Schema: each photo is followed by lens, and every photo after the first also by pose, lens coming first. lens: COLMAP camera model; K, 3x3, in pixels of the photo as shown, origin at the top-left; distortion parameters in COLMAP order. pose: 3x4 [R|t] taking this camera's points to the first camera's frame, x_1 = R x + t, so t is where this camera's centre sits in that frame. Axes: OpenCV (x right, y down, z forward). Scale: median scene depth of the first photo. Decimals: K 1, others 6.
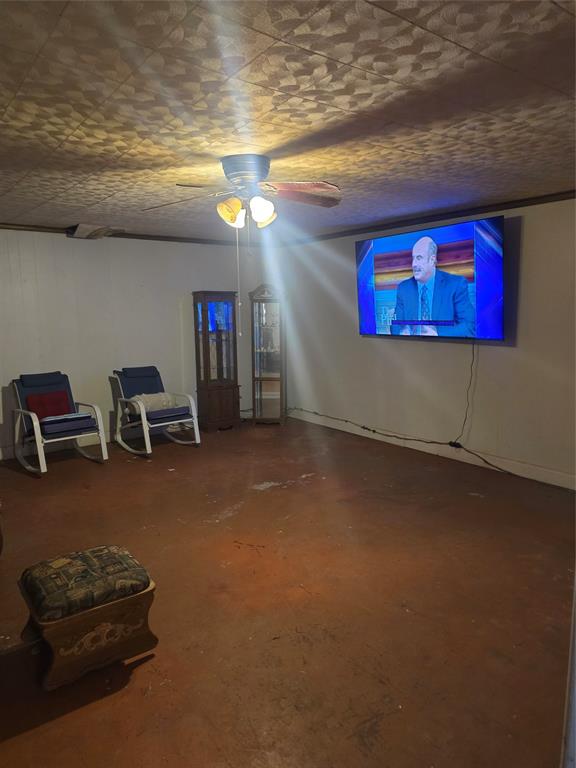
lens RADIAL K [[528.1, 0, 275.0], [0, 528.1, 394.4], [0, 0, 1]] dist [0.055272, -0.055995]
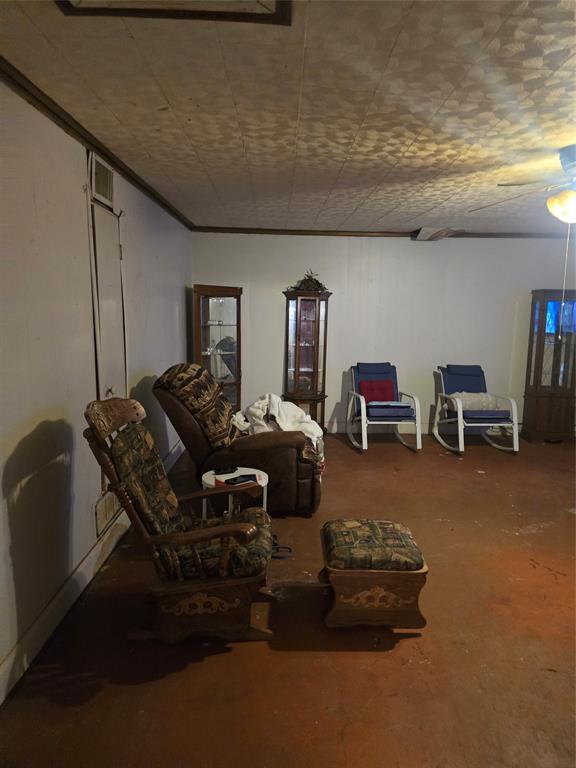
lens RADIAL K [[528.1, 0, 275.0], [0, 528.1, 394.4], [0, 0, 1]] dist [0.055272, -0.055995]
pose [[0.793520, 0.124740, -0.595622, 0.115363], [-0.121425, 0.991539, 0.045887, 0.001789], [0.596307, 0.035911, 0.801953, -0.038772]]
